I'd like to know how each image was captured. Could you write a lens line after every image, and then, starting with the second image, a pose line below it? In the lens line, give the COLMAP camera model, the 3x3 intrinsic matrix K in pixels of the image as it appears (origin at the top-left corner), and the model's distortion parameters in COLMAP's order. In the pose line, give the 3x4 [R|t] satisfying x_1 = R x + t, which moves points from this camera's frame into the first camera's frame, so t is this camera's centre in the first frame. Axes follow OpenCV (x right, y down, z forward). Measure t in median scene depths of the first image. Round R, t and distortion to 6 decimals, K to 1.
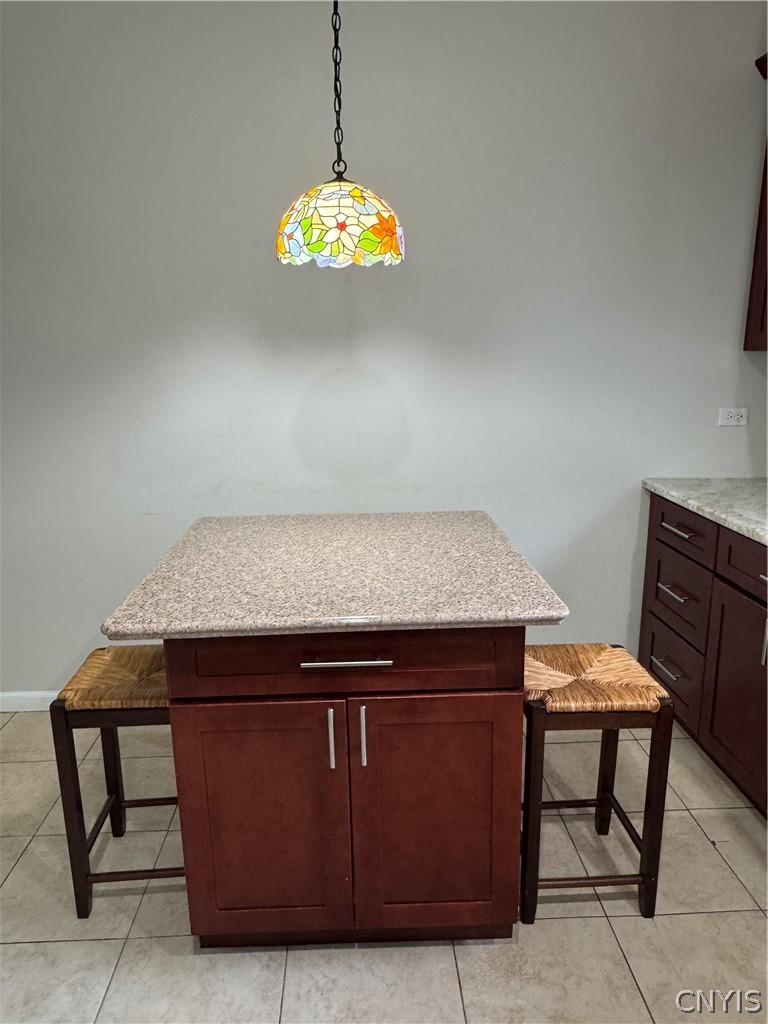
lens RADIAL K [[703.3, 0, 384.0], [0, 703.3, 512.0], [0, 0, 1]] dist [0.001630, 0.002326]
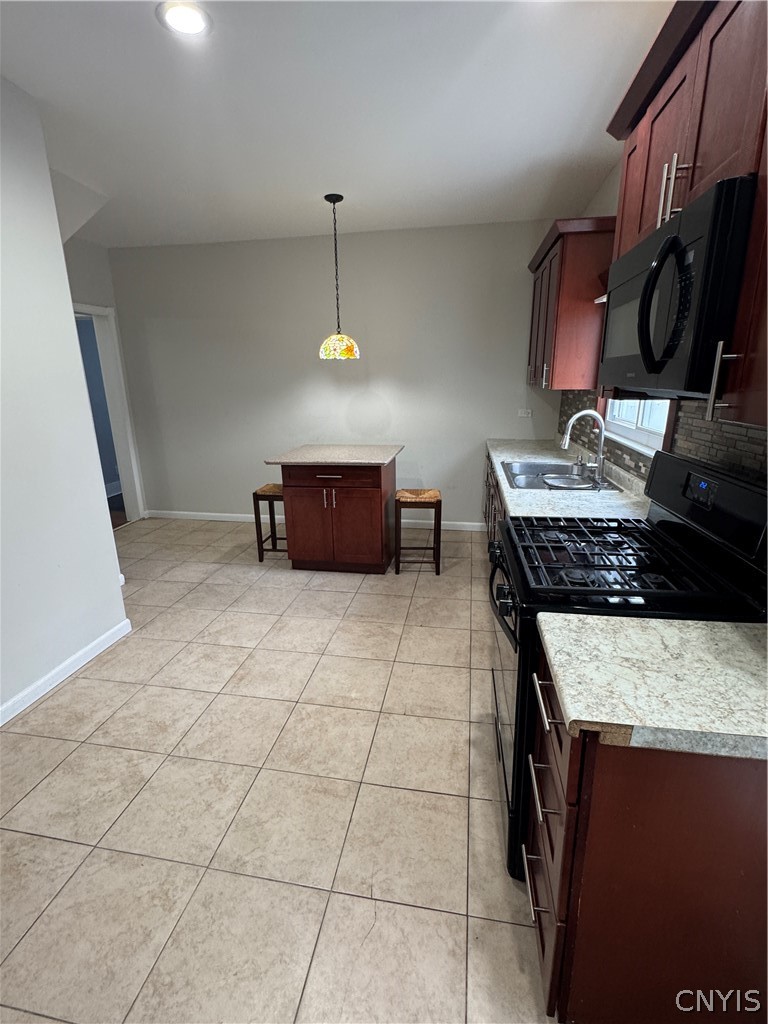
lens RADIAL K [[478.1, 0, 384.0], [0, 478.1, 512.0], [0, 0, 1]] dist [0.001065, -0.000156]
pose [[0.974996, 0.058006, -0.214520, 0.627348], [-0.048413, 0.997590, 0.049712, 0.221684], [0.216886, -0.038084, 0.975454, -1.087773]]
